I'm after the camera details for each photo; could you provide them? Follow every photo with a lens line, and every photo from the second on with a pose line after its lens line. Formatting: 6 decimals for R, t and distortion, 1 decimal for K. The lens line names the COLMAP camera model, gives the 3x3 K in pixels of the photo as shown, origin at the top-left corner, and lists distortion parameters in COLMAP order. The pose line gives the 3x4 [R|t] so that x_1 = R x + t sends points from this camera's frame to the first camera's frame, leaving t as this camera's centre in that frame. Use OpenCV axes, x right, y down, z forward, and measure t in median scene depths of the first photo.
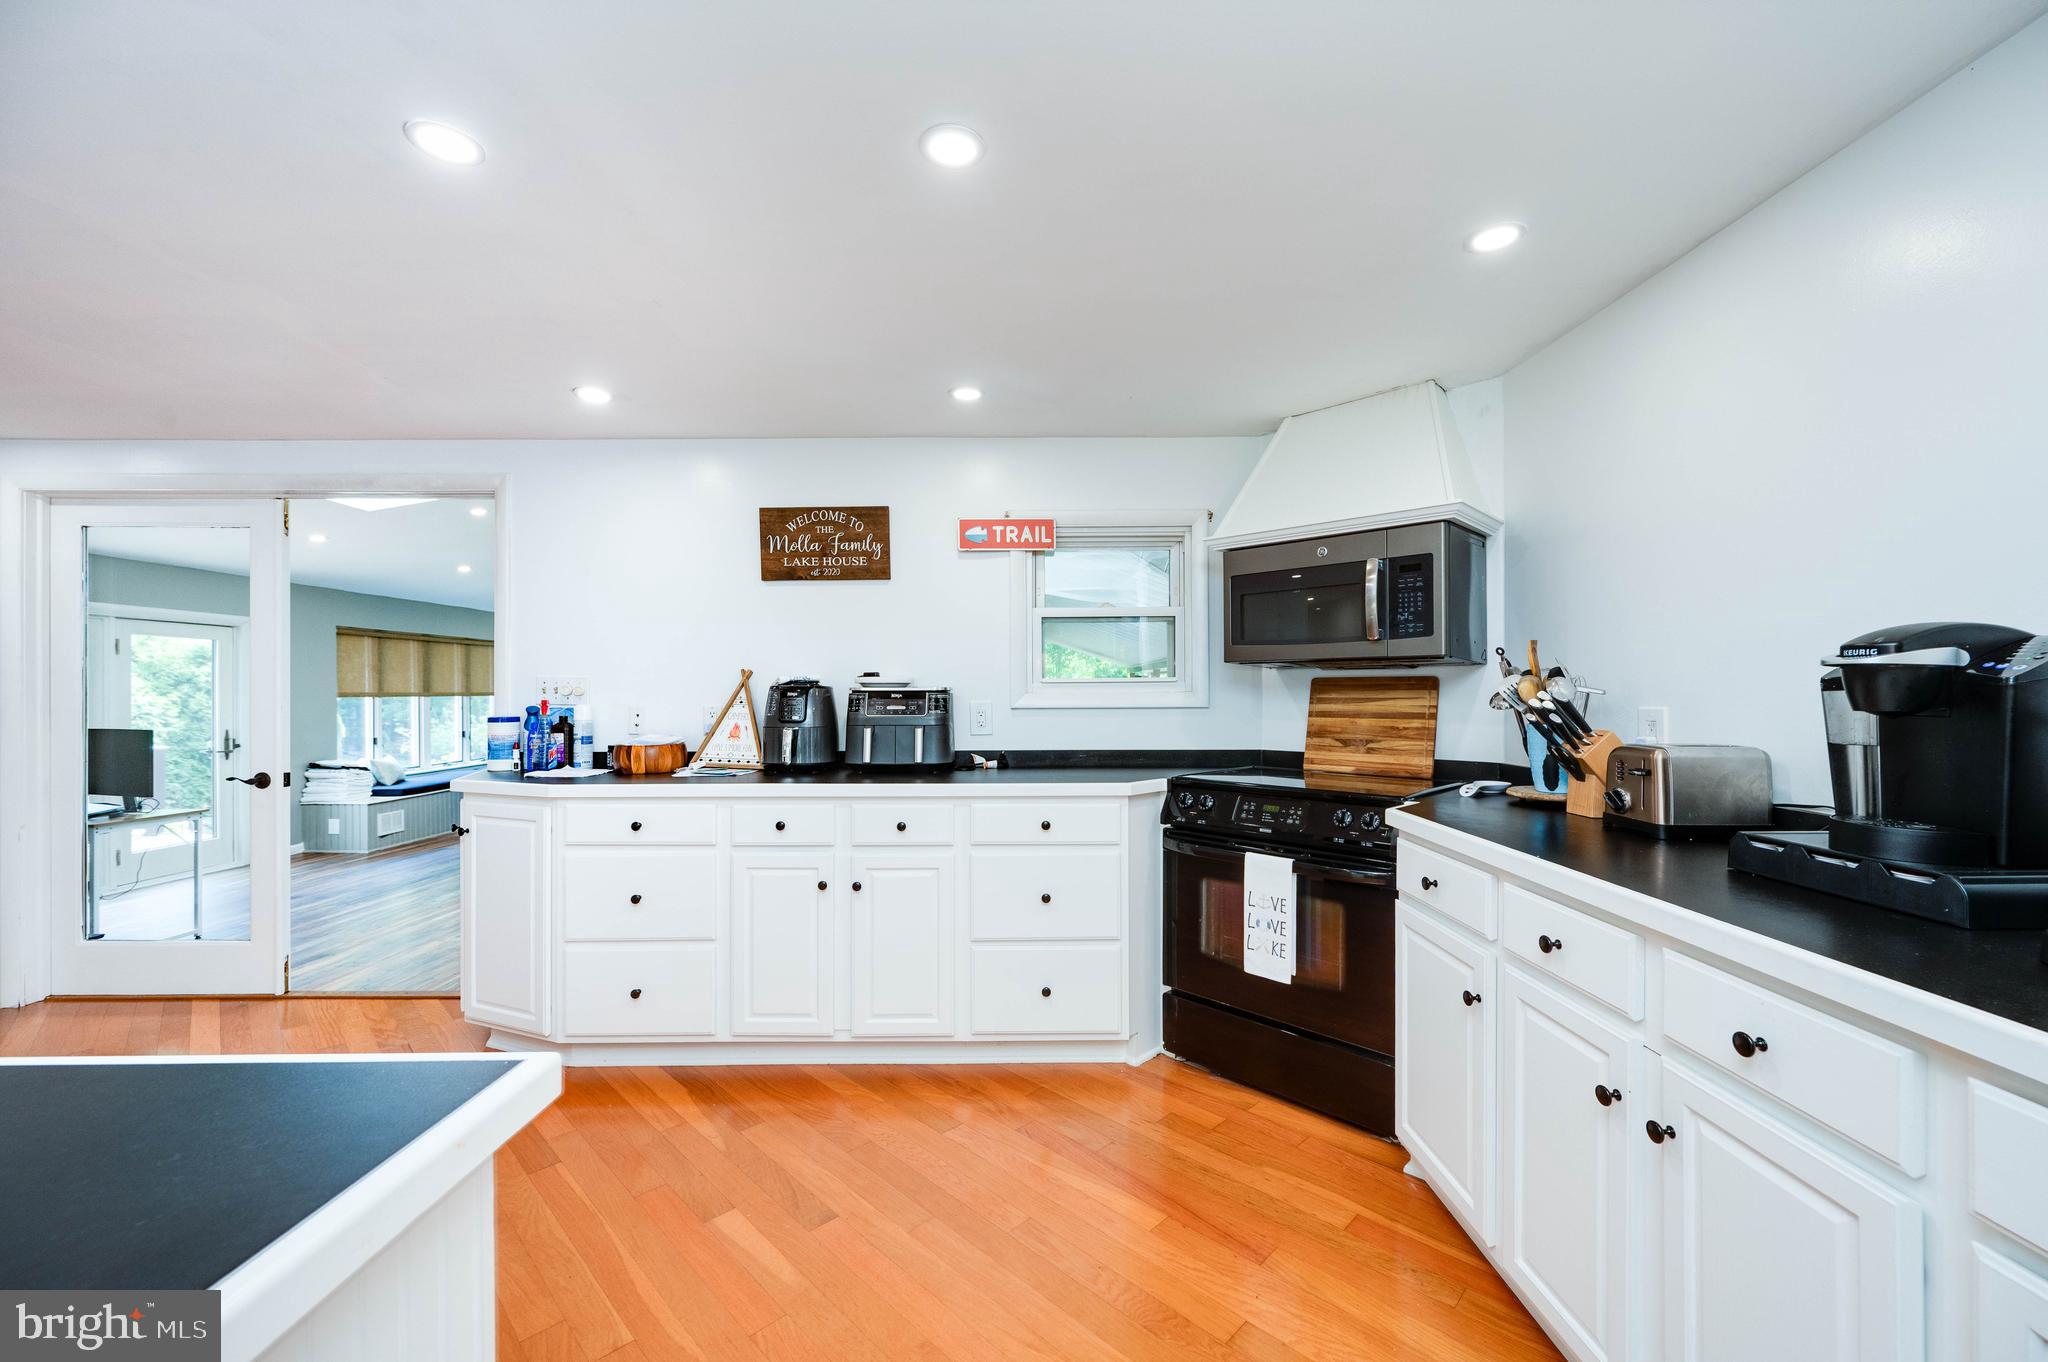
lens RADIAL K [[809.9, 0, 1035.8], [0, 809.9, 690.8], [0, 0, 1]] dist [-0.001608, -0.000165]
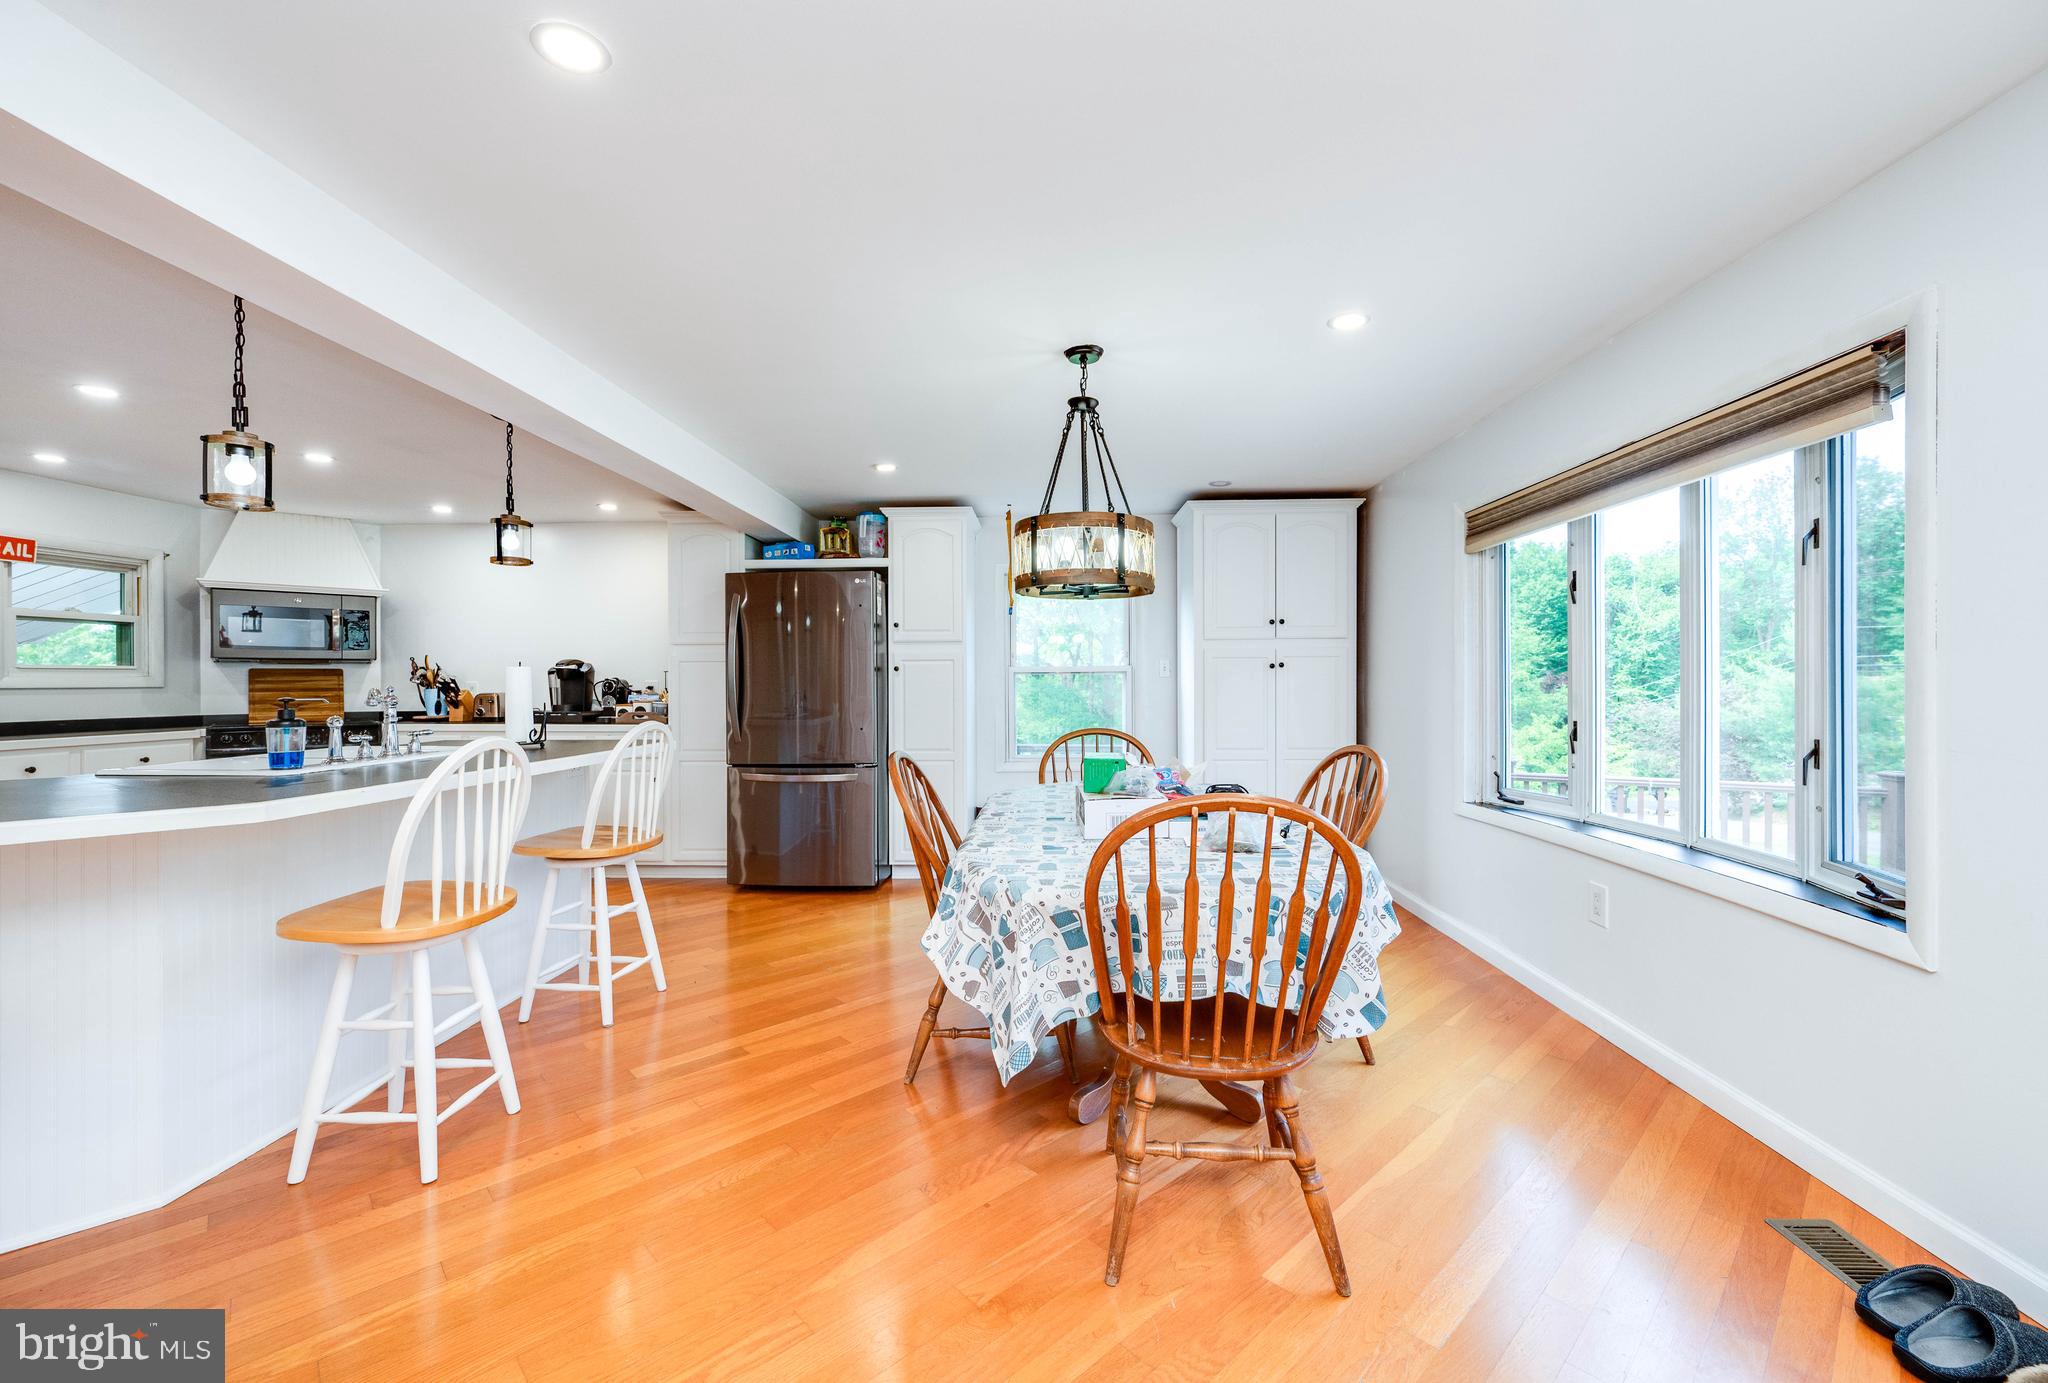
lens RADIAL K [[833.1, 0, 1029.7], [0, 833.1, 680.7], [0, 0, 1]] dist [-0.006823, 0.000252]
pose [[0.036608, 0.003635, 0.999323, -1.219342], [0.007813, 0.999962, -0.003923, 0.026805], [-0.999299, 0.007951, 0.036578, -0.610226]]
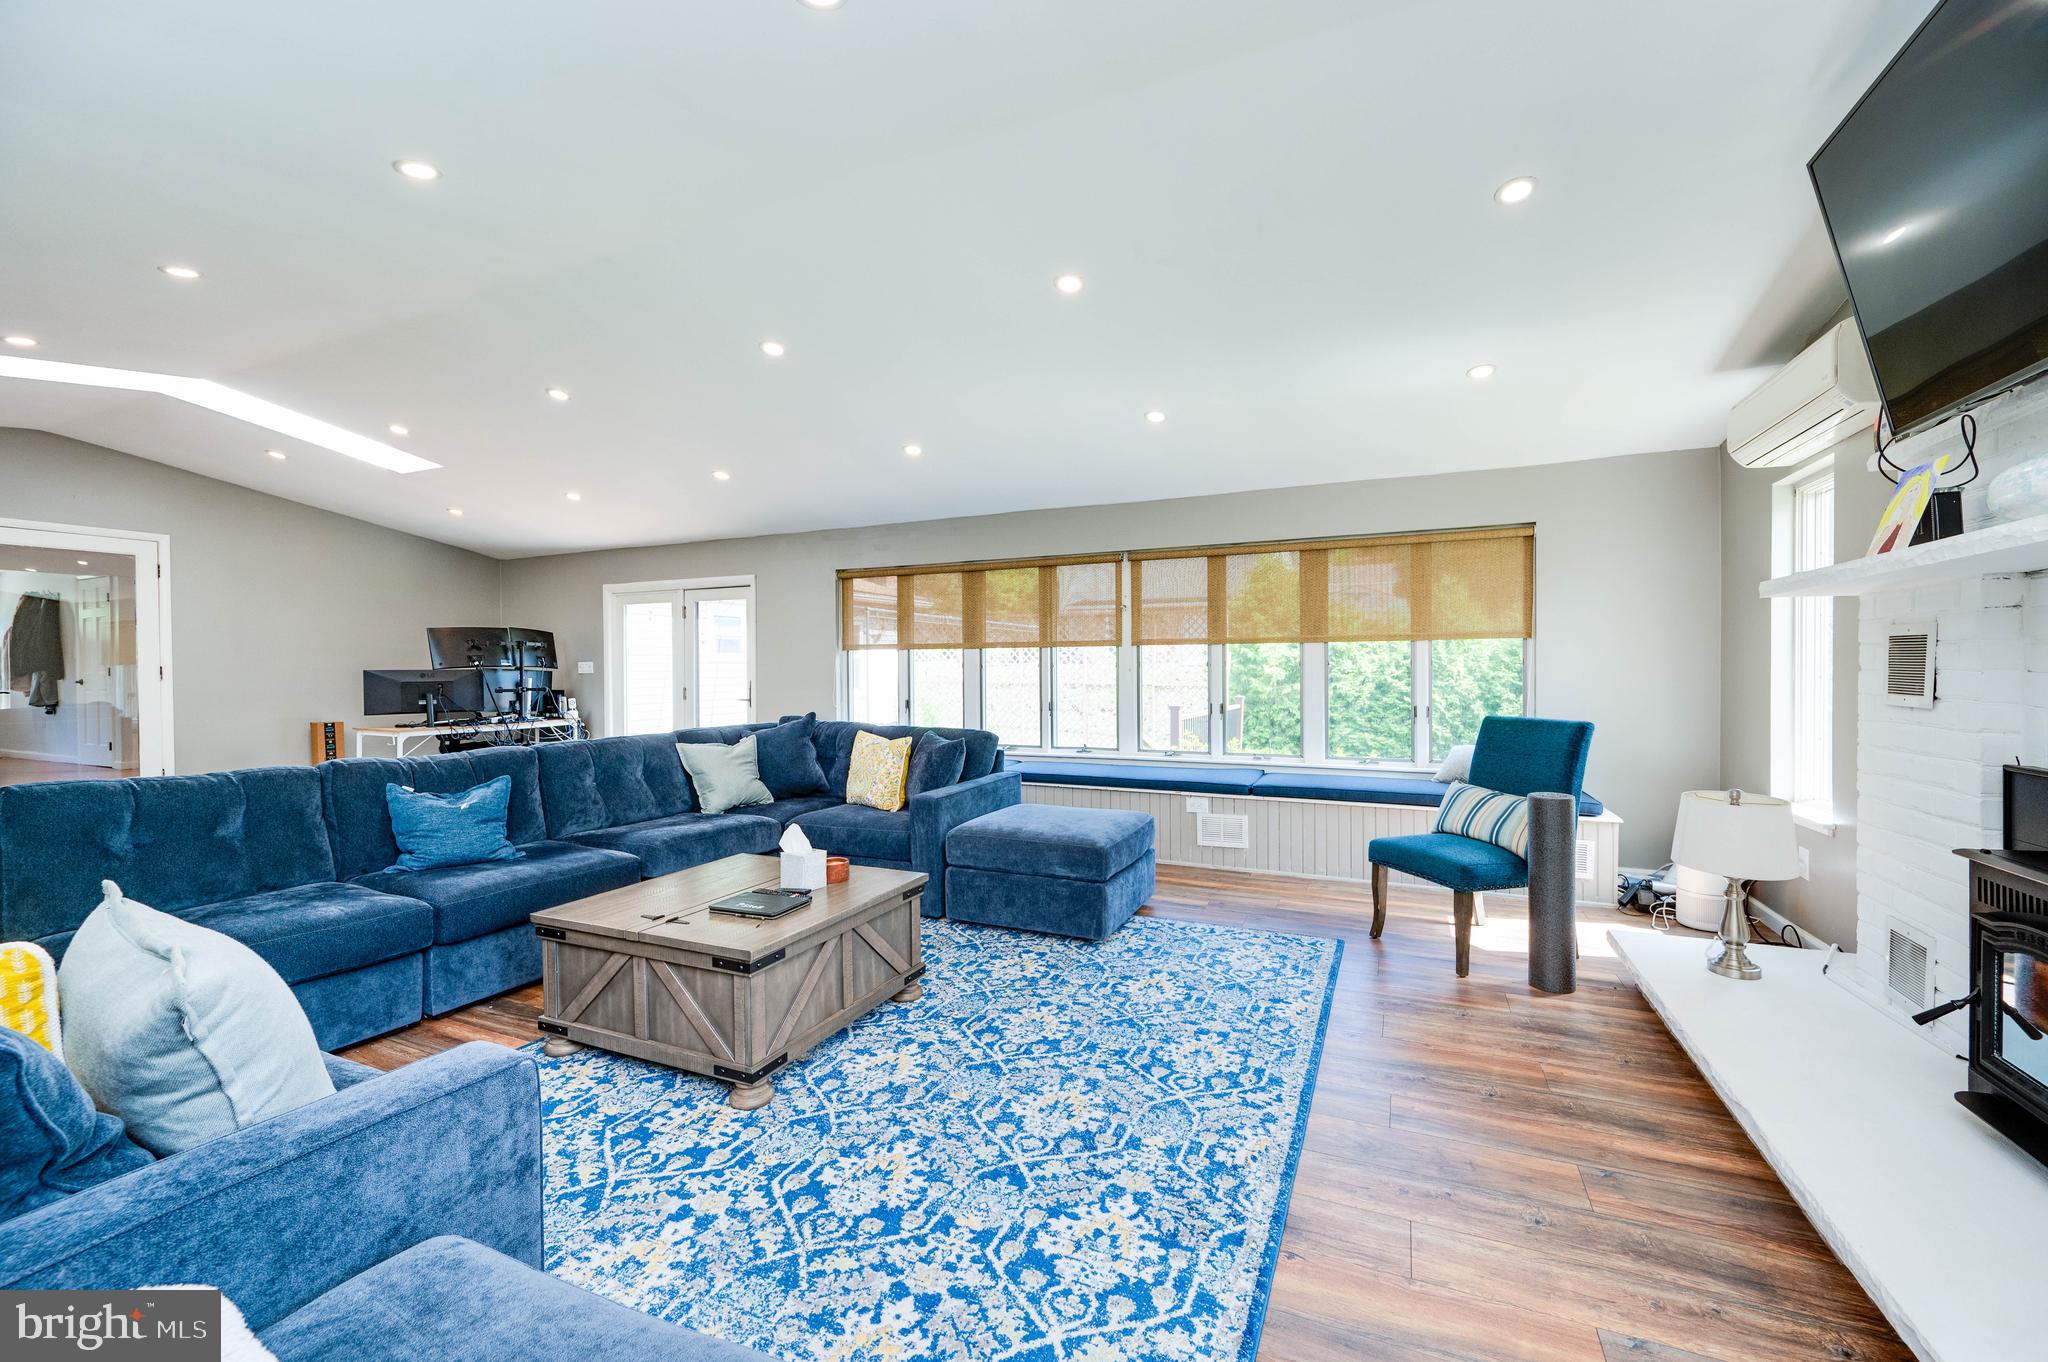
lens RADIAL K [[800.2, 0, 1031.5], [0, 800.2, 679.8], [0, 0, 1]] dist [-0.001328, -0.000084]
pose [[-0.419131, 0.016423, -0.907777, -0.352800], [0.000609, 0.999841, 0.017808, 0.068152], [0.907925, 0.006911, -0.419075, 3.839504]]
